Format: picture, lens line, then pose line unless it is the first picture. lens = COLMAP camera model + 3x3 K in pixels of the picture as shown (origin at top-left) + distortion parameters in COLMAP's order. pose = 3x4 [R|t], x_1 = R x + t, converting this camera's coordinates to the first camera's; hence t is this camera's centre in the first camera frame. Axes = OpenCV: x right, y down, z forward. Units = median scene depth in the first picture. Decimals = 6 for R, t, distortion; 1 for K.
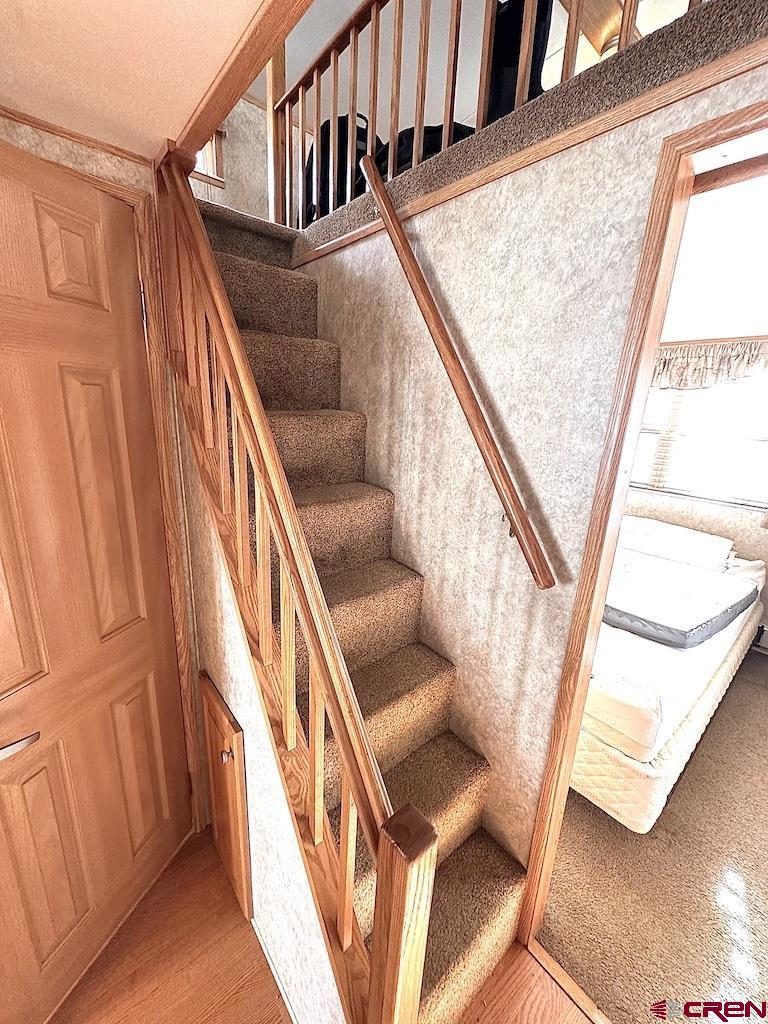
lens RADIAL K [[407.1, 0, 386.7], [0, 407.1, 511.1], [0, 0, 1]] dist [-0.003049, -0.000382]
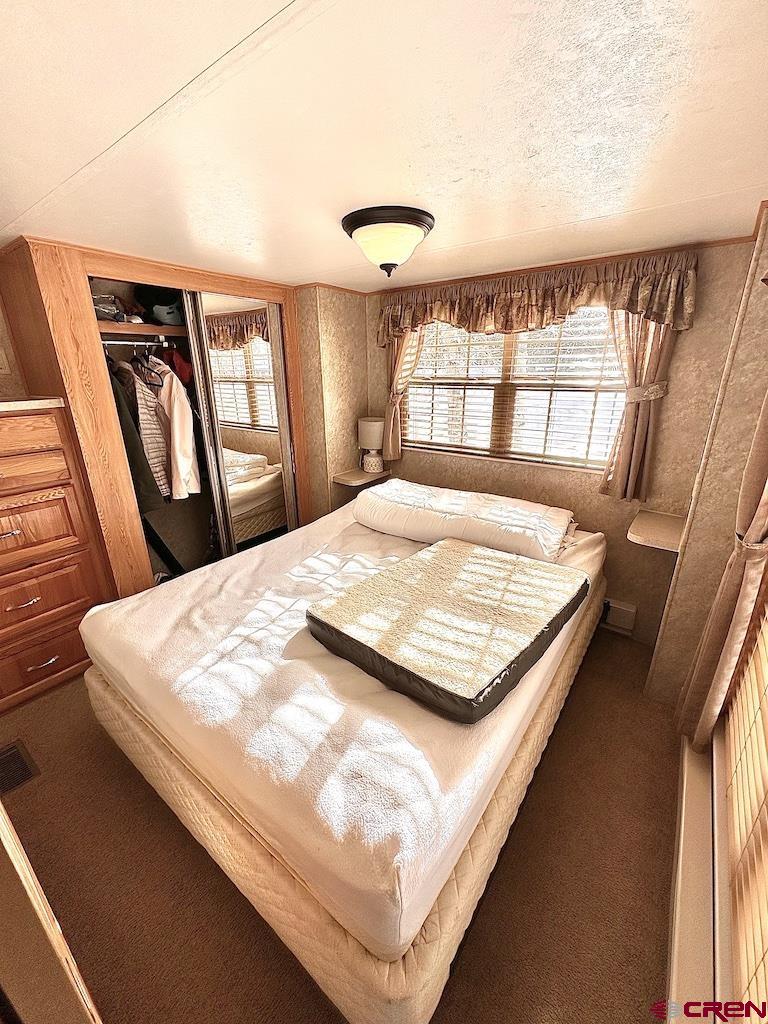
lens RADIAL K [[407.1, 0, 380.9], [0, 407.1, 511.6], [0, 0, 1]] dist [-0.003049, -0.000382]
pose [[0.975005, -0.114531, 0.190391, 0.298068], [0.099573, 0.991273, 0.086385, -0.042756], [-0.198624, -0.065267, 0.977900, 0.241200]]
